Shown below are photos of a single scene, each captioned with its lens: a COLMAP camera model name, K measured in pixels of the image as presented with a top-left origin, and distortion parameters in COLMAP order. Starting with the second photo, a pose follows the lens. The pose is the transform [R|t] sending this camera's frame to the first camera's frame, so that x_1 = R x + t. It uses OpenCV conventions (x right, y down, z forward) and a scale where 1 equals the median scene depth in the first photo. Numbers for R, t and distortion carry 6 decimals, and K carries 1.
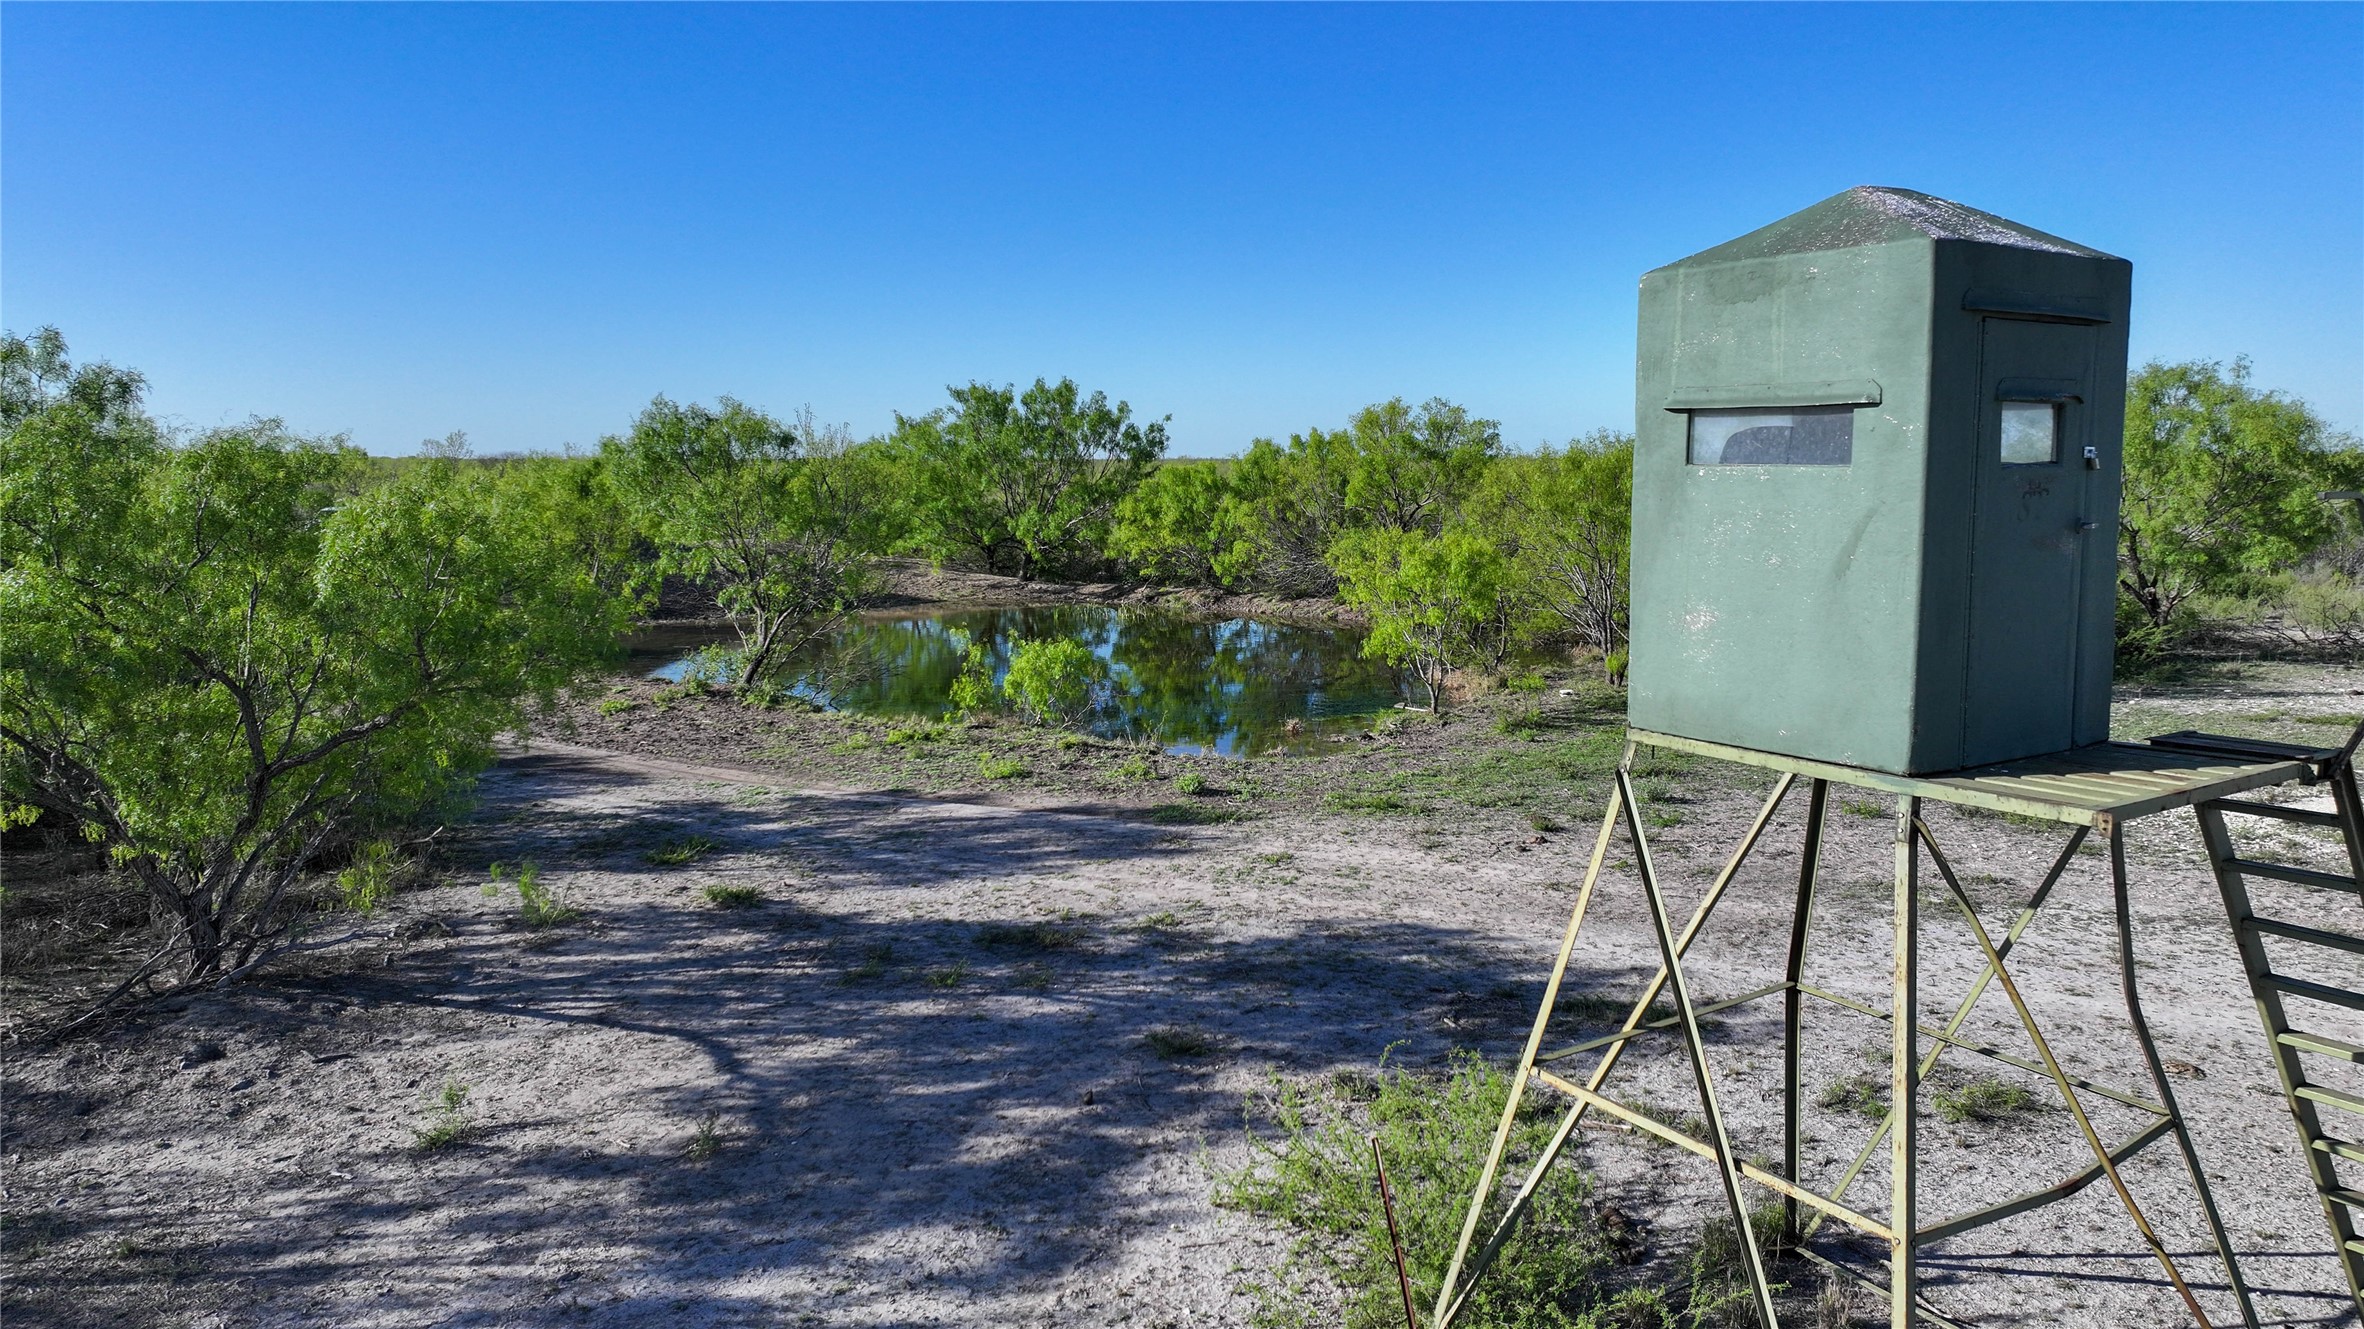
lens RADIAL K [[1664.2, 0, 1179.0], [0, 1664.2, 665.6], [0, 0, 1]] dist [0.033935, 0.000616]
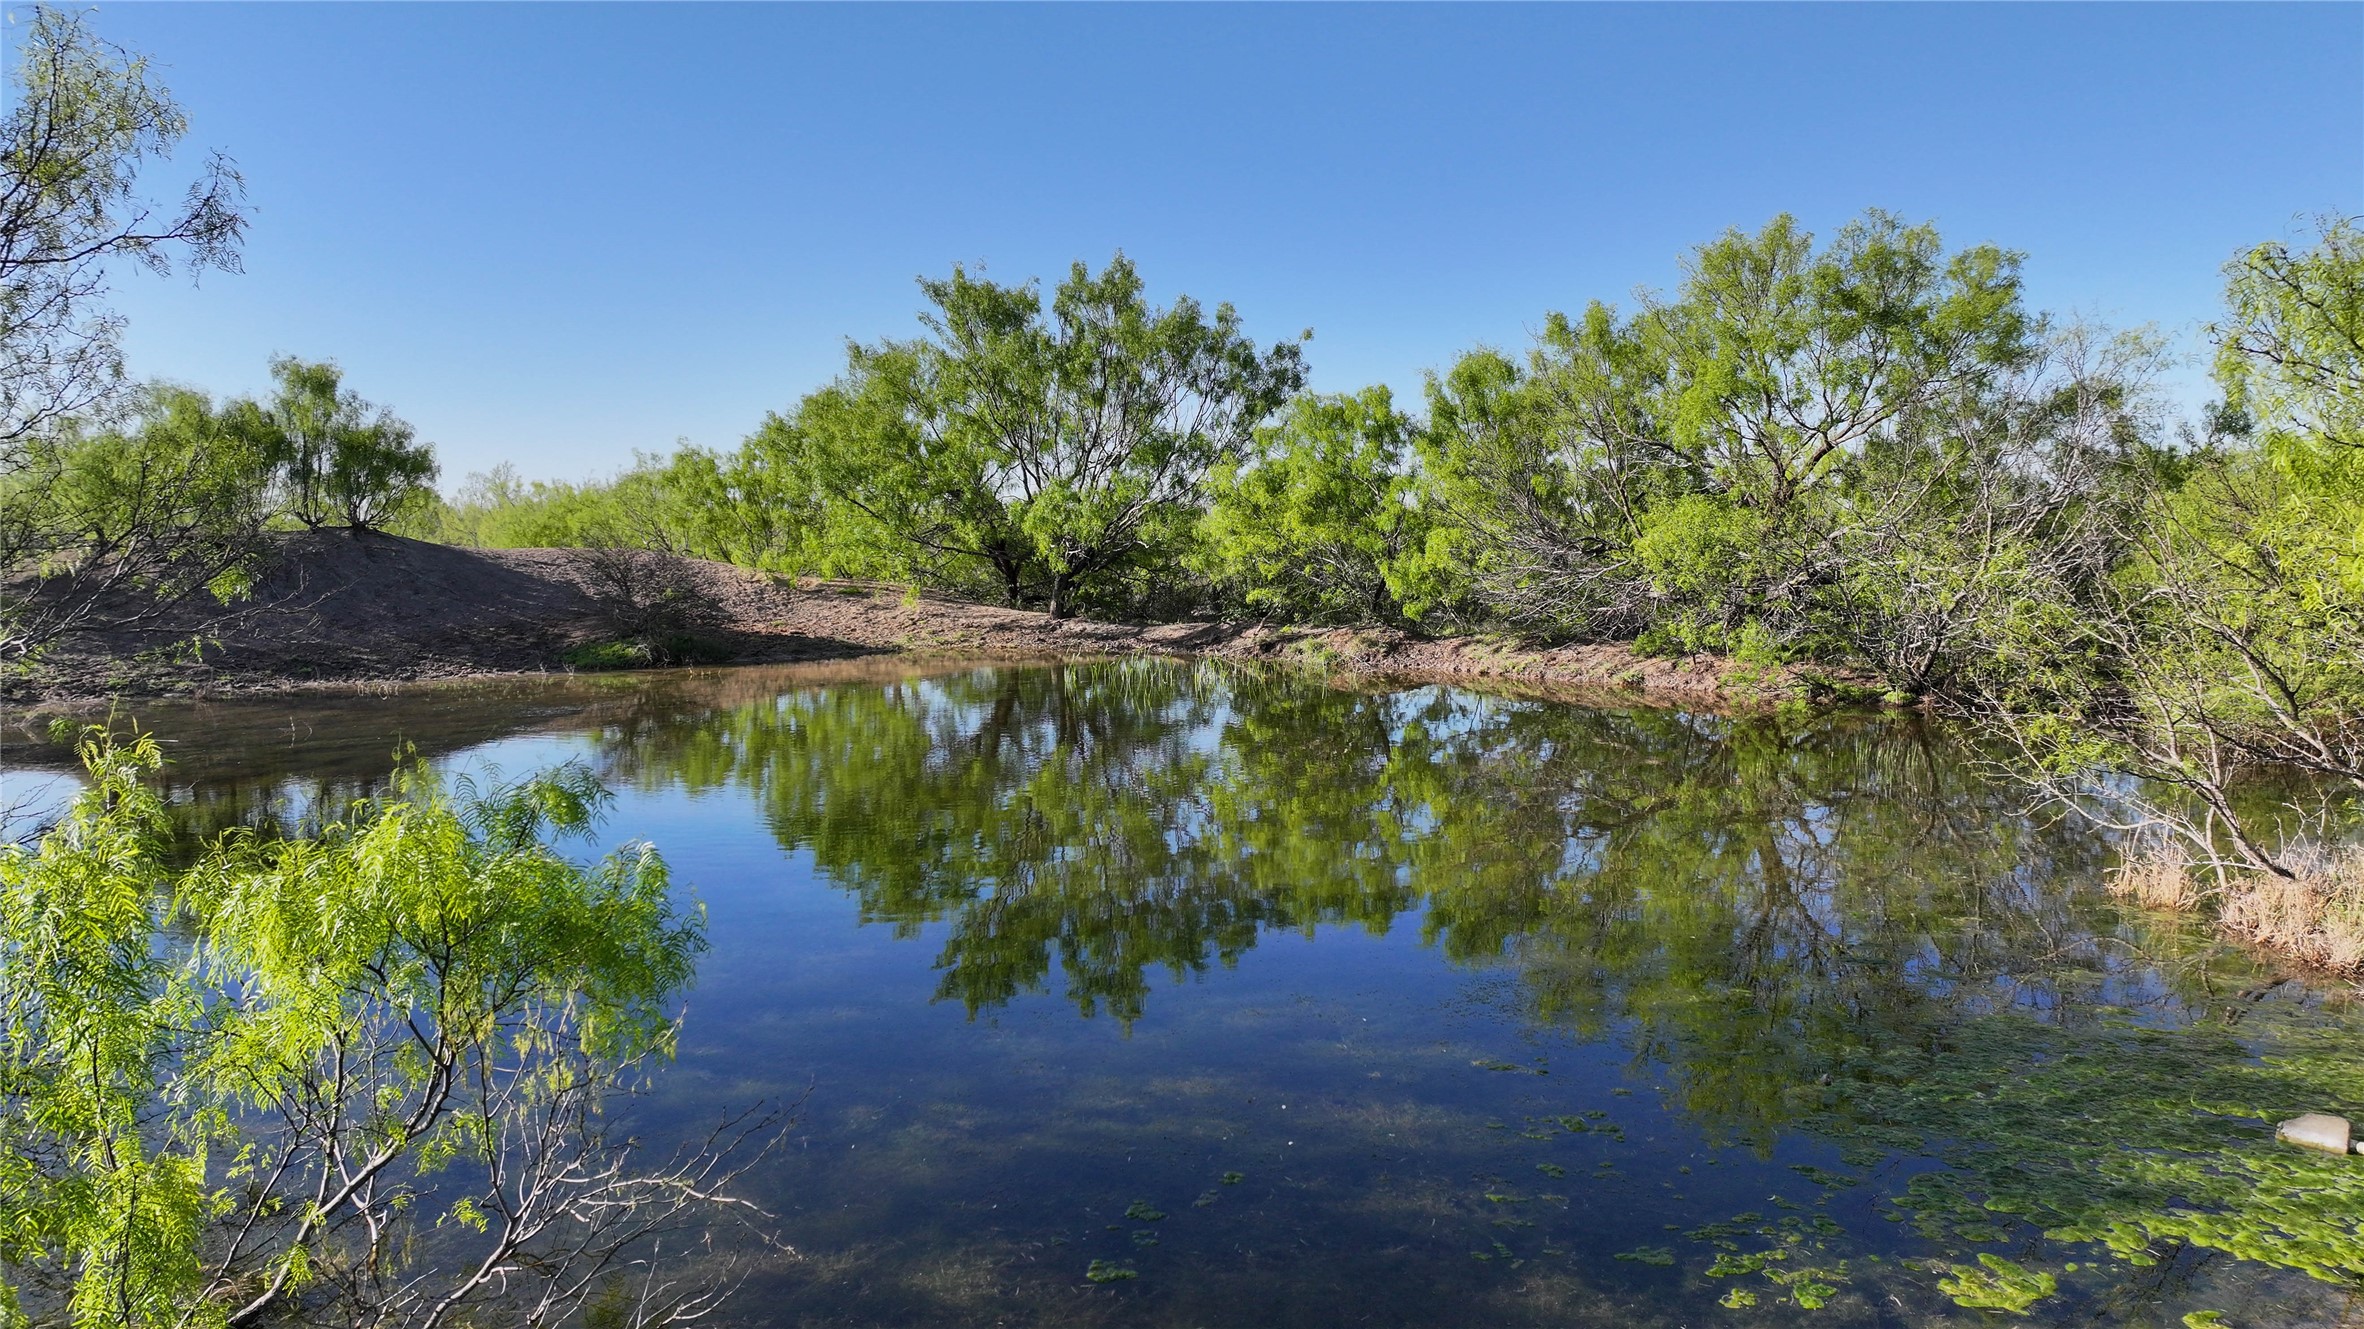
lens RADIAL K [[1664.2, 0, 1179.5], [0, 1664.2, 657.4], [0, 0, 1]] dist [0.033935, 0.000616]
pose [[0.994333, 0.001581, -0.106303, 0.011480], [-0.006246, 0.999031, -0.043568, -0.013263], [0.106131, 0.043985, 0.993379, 0.459662]]
